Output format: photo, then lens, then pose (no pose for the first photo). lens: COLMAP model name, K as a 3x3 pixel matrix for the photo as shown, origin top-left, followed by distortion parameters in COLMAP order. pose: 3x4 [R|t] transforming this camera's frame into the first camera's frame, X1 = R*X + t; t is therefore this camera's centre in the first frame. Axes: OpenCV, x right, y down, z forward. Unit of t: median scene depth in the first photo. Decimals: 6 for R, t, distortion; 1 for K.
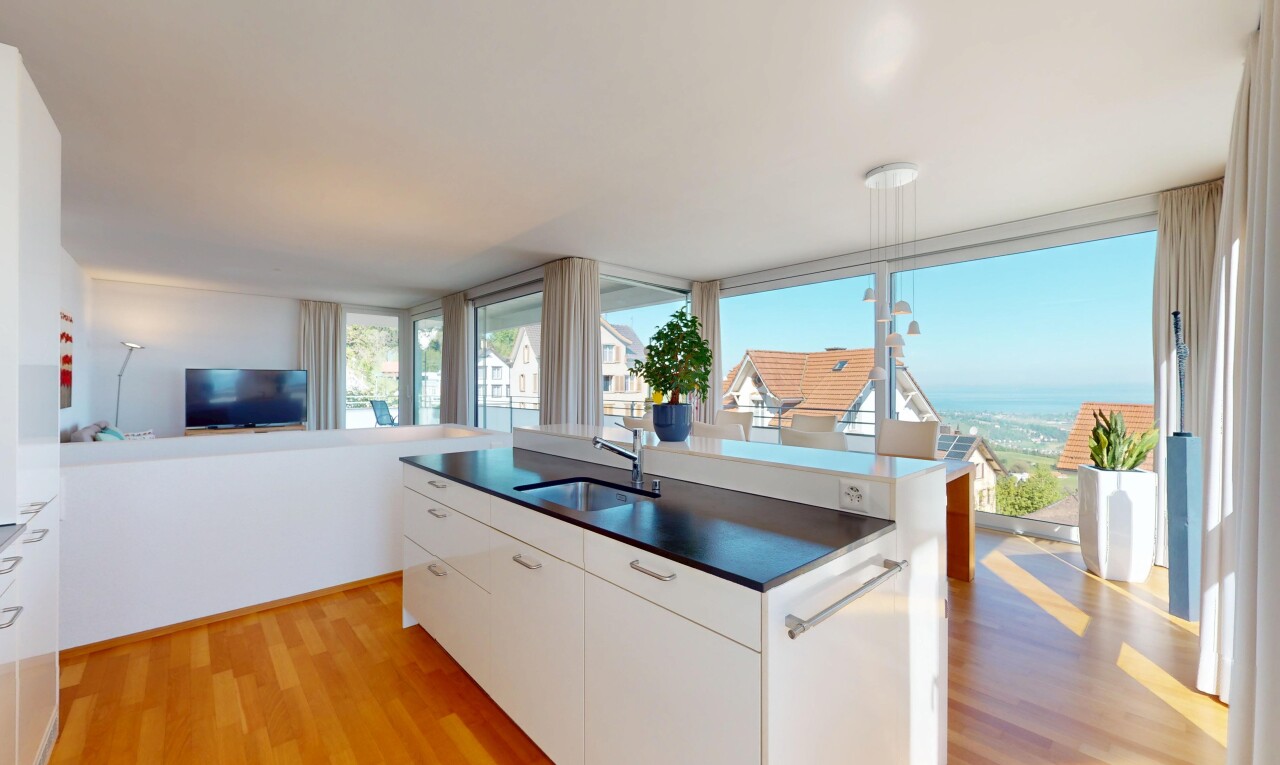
lens RADIAL K [[493.6, 0, 635.7], [0, 493.6, 385.5], [0, 0, 1]] dist [-0.031762, -0.000144]
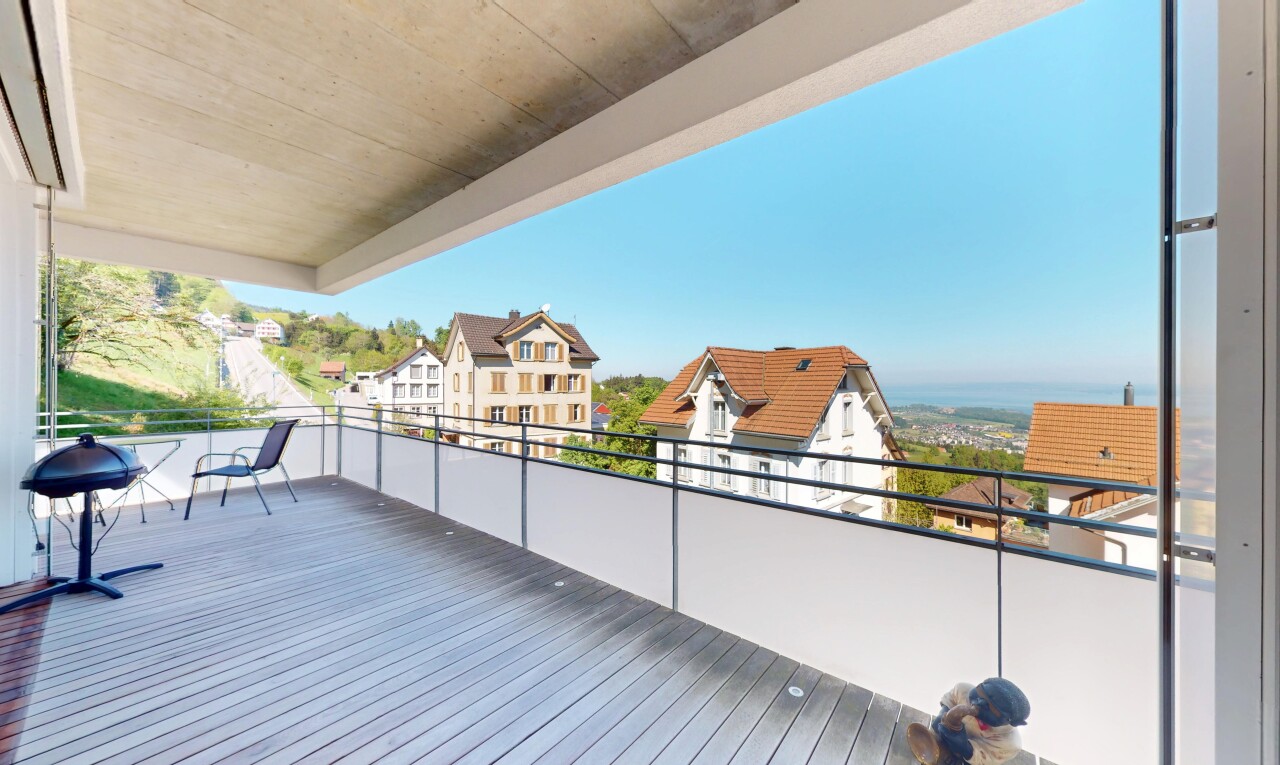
lens RADIAL K [[429.9, 0, 645.1], [0, 429.9, 382.0], [0, 0, 1]] dist [-0.001718, 0.000019]
pose [[0.985580, 0.002283, 0.169193, -0.023852], [-0.001142, 0.999976, -0.006841, -0.001017], [-0.169204, 0.006549, 0.985559, 0.219635]]
